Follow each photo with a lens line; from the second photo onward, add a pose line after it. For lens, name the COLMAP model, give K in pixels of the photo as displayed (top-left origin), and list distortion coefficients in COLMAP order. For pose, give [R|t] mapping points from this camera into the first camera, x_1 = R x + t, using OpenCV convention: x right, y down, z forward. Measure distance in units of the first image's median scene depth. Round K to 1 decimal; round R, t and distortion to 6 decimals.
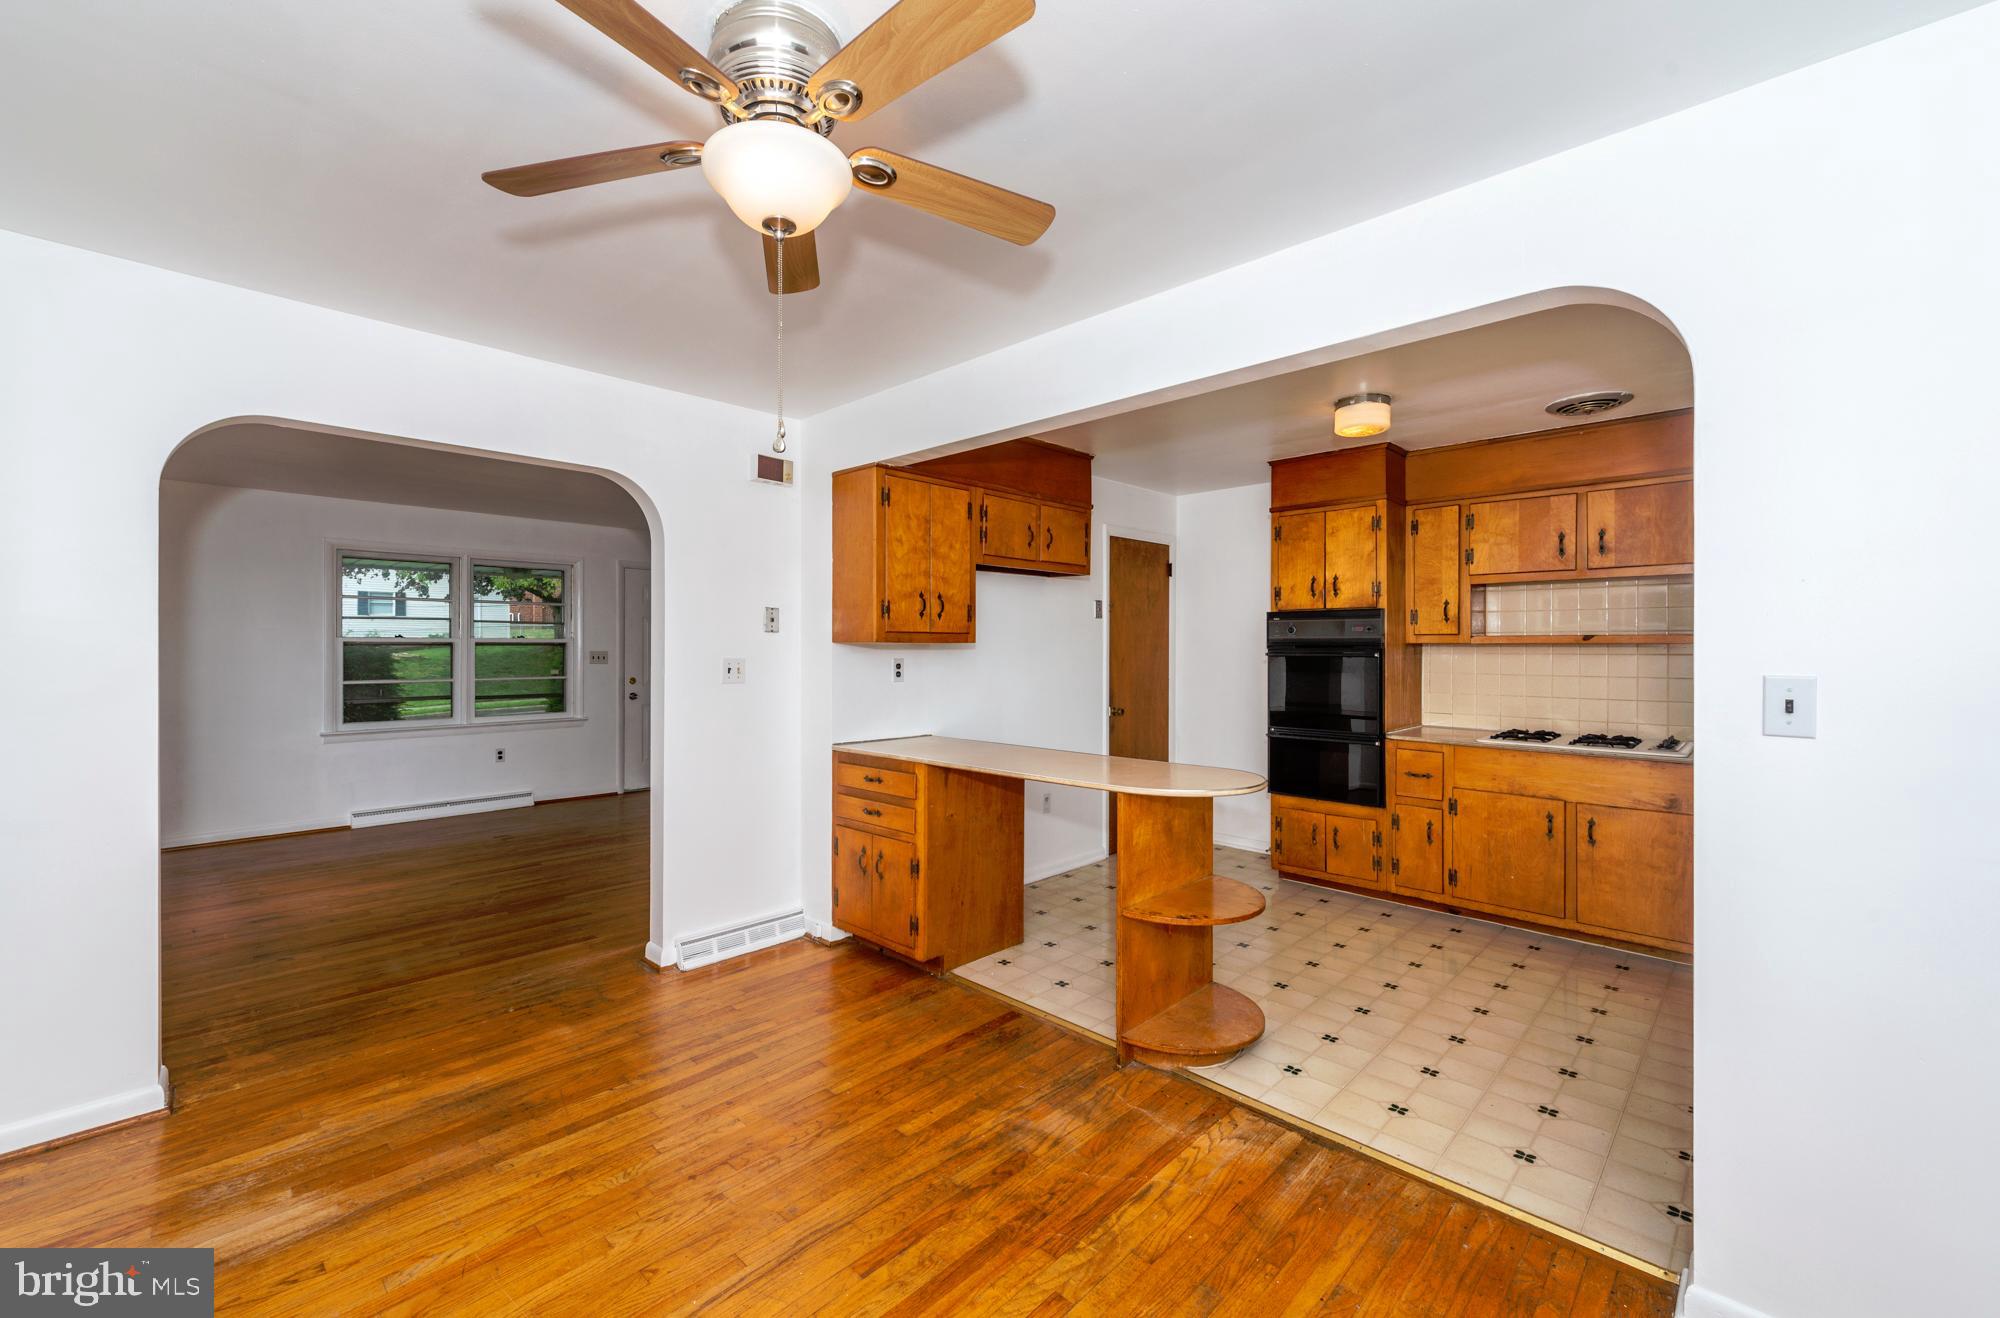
lens RADIAL K [[821.9, 0, 968.0], [0, 821.9, 645.2], [0, 0, 1]] dist [0.000816, -0.000059]
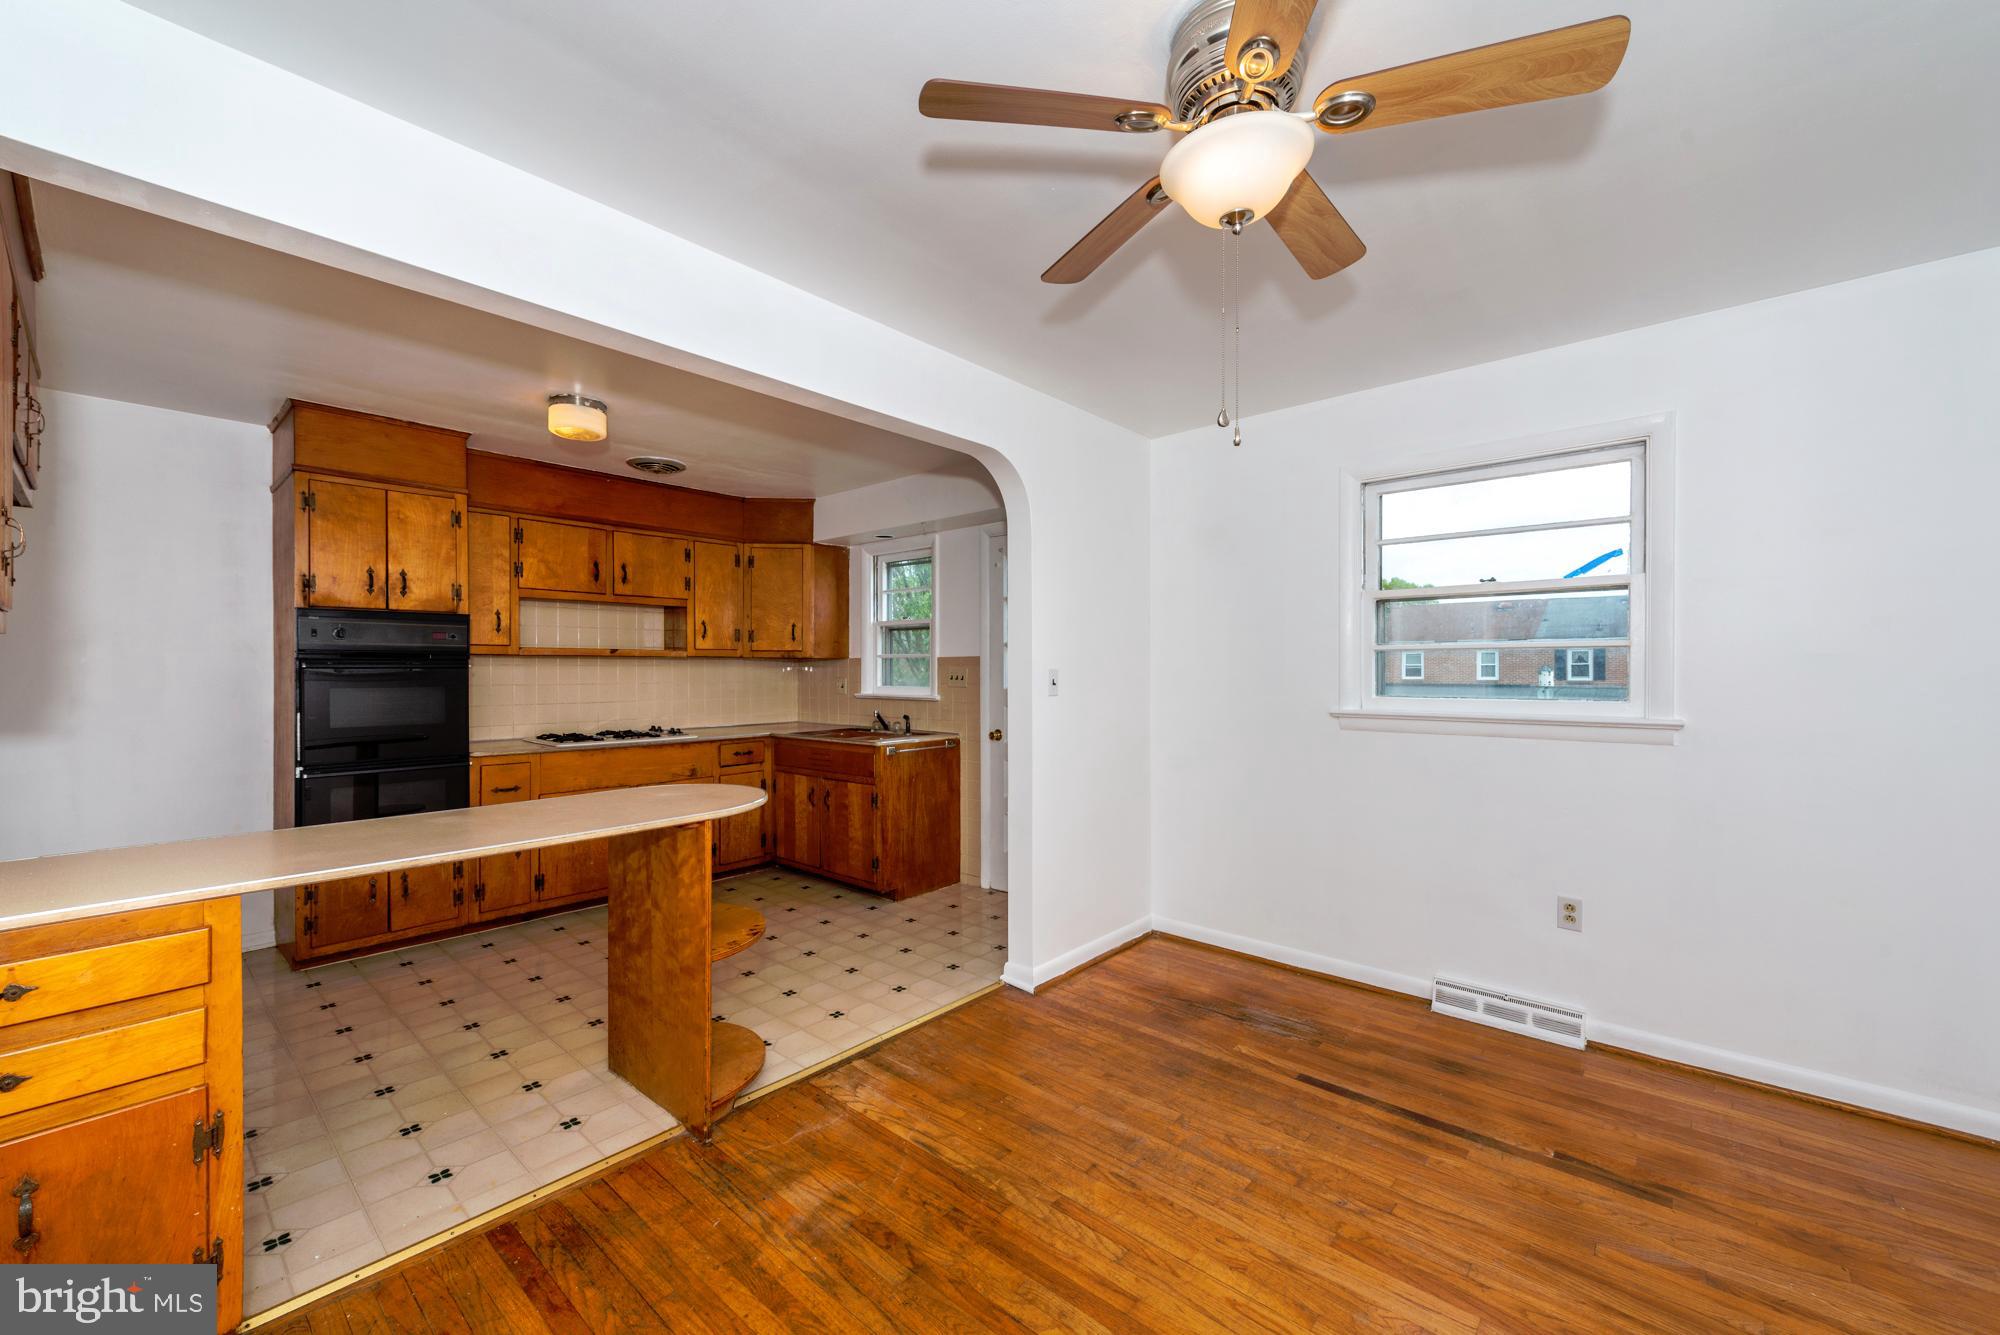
lens RADIAL K [[793.0, 0, 992.3], [0, 793.0, 667.1], [0, 0, 1]] dist [0.007012, -0.001004]
pose [[-0.065675, -0.000432, 0.997841, -0.434353], [-0.002762, 0.999996, 0.000251, 0.012181], [-0.997837, -0.002740, -0.065676, 0.499860]]
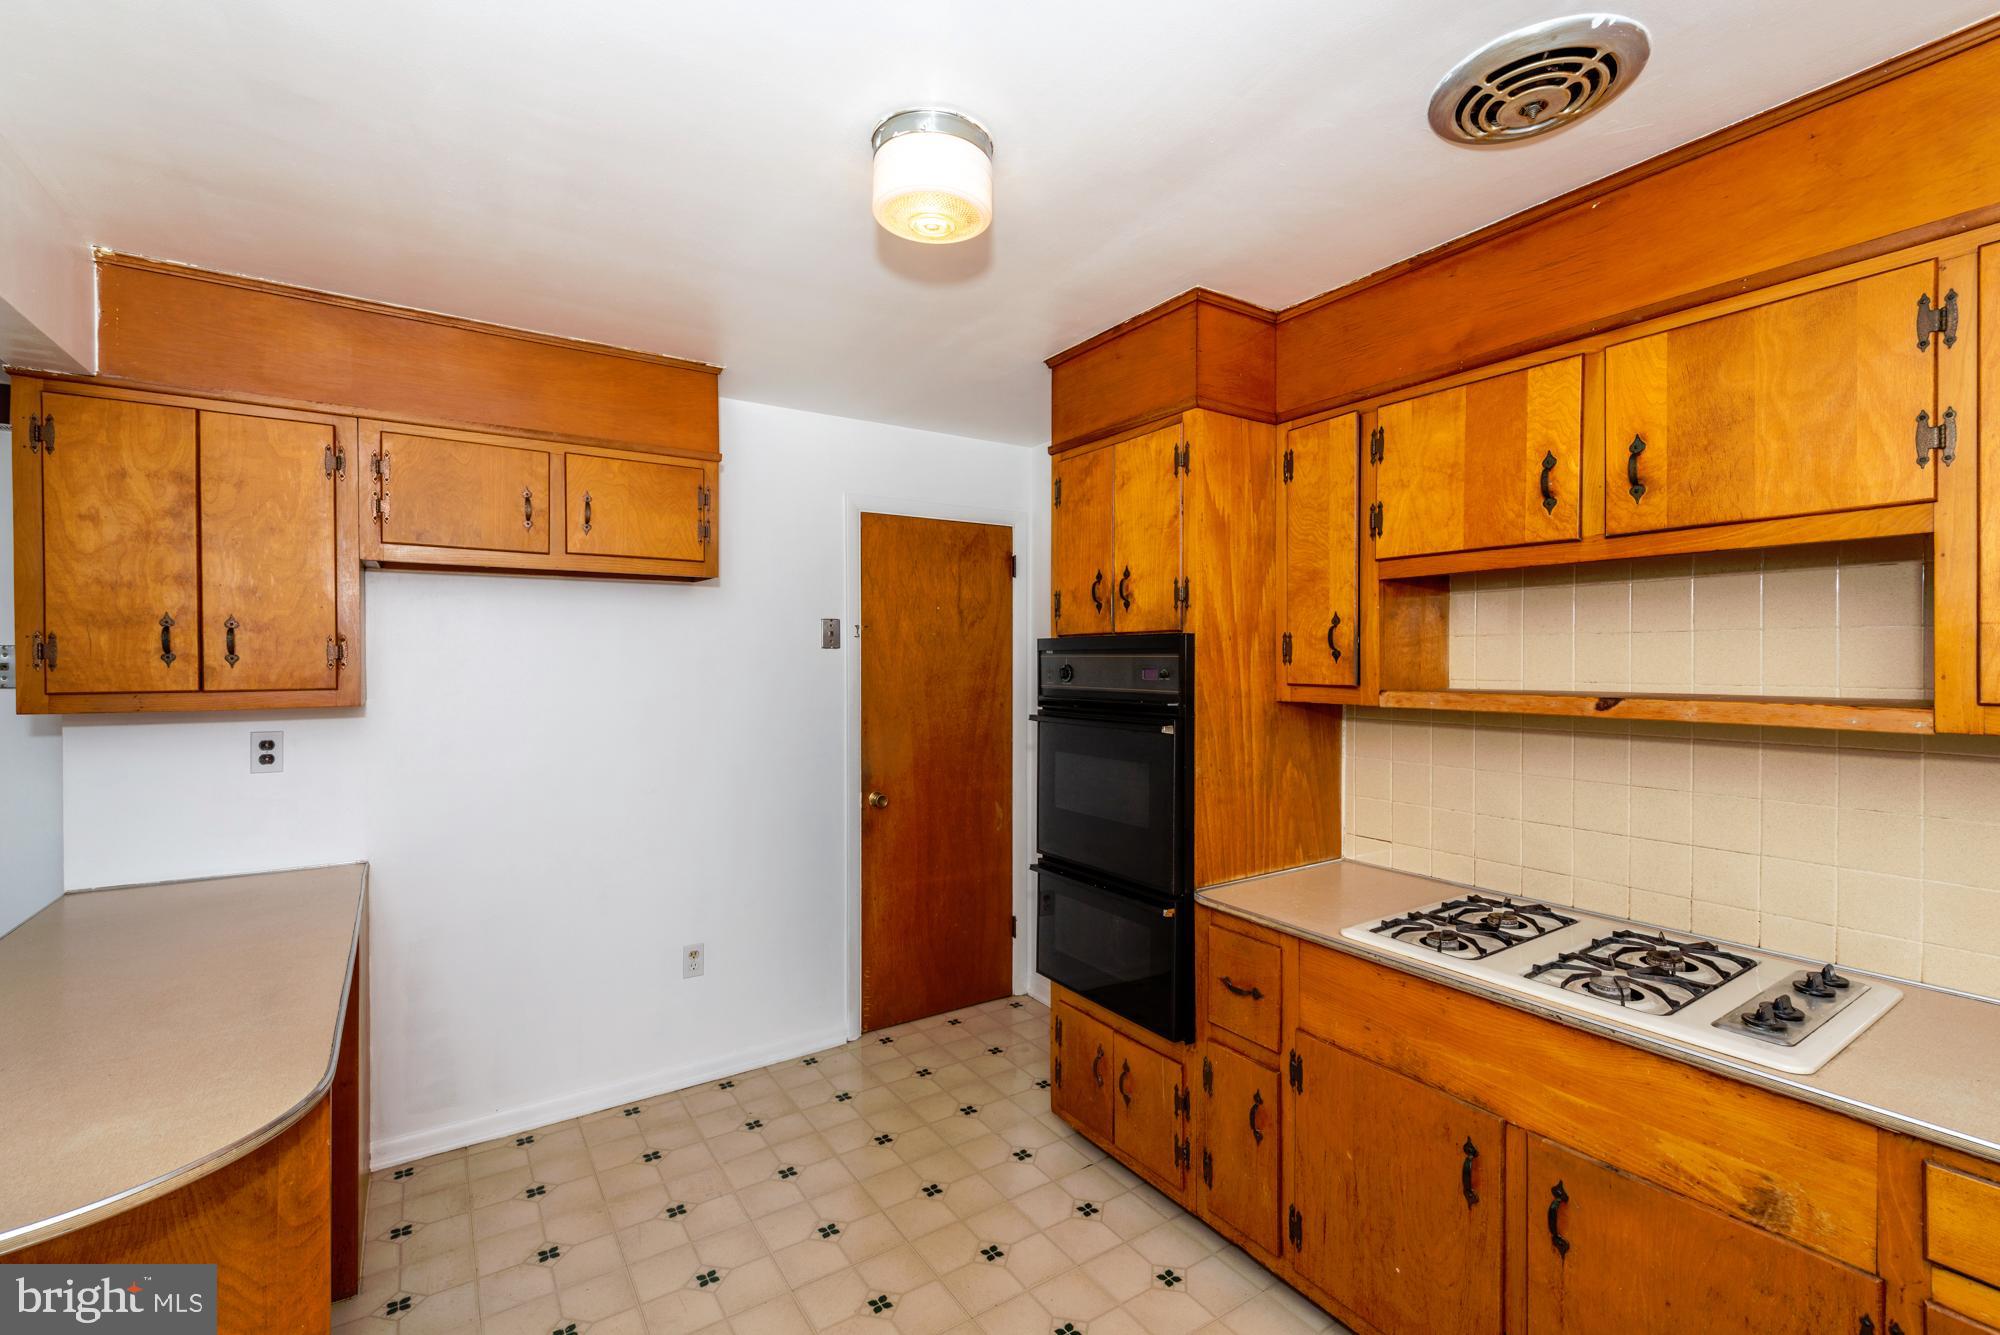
lens RADIAL K [[895.2, 0, 994.6], [0, 895.2, 664.9], [0, 0, 1]] dist [0.007509, -0.001386]
pose [[0.977257, -0.002584, -0.212045, 0.530424], [0.004270, 0.999963, 0.007493, -0.032154], [0.212017, -0.008228, 0.977231, 0.480500]]
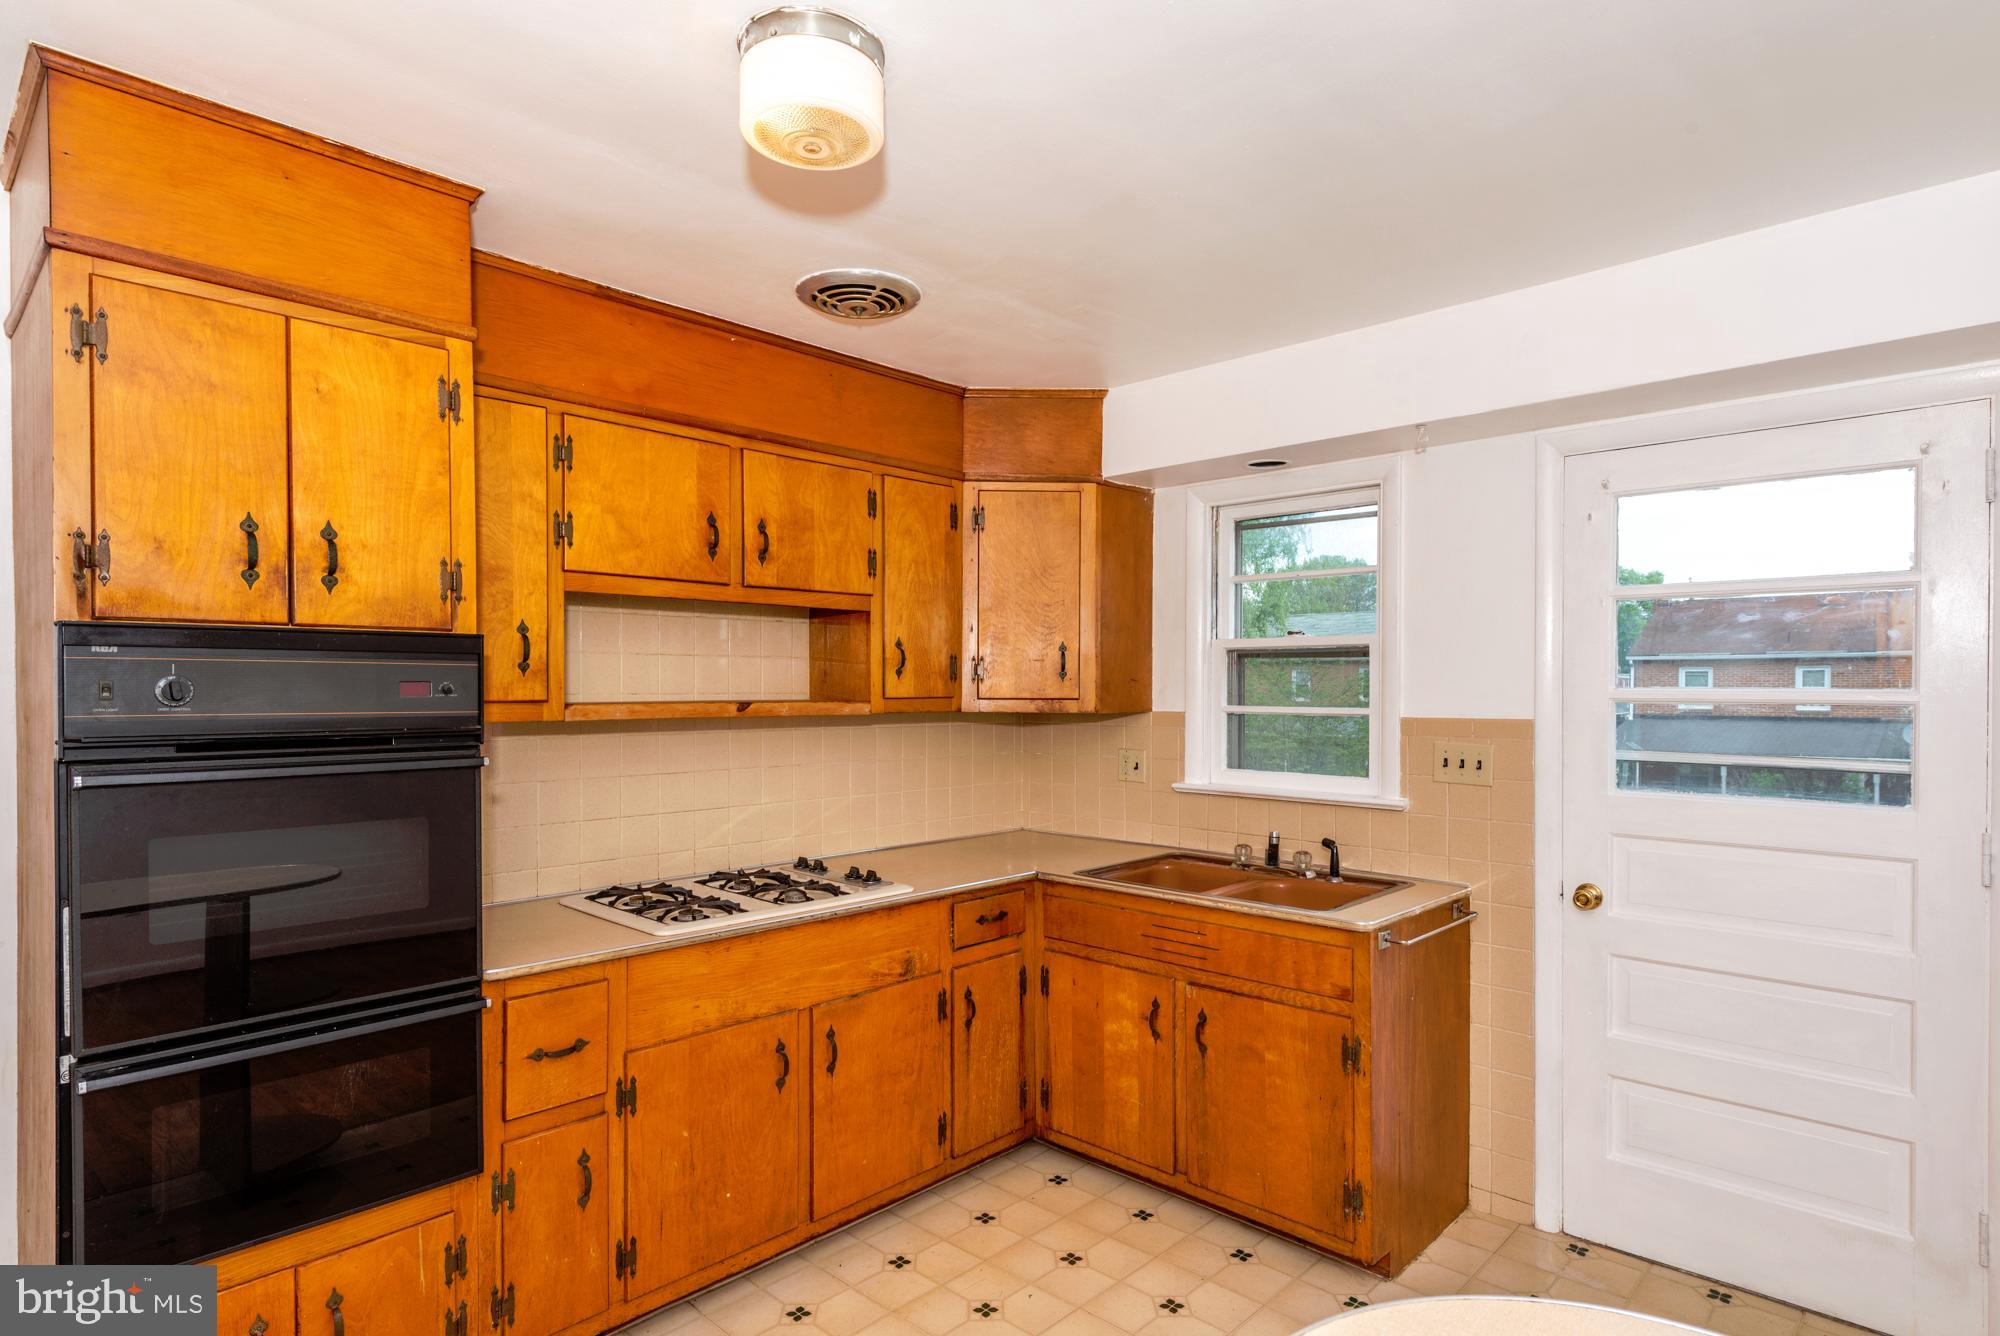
lens RADIAL K [[1079.1, 0, 988.2], [0, 1079.1, 695.7], [0, 0, 1]] dist [0.005859, 0.002241]
pose [[-0.026785, -0.010994, 0.999581, 0.009856], [-0.004562, 0.999930, 0.010876, -0.024917], [-0.999631, -0.004269, -0.026833, 0.819536]]
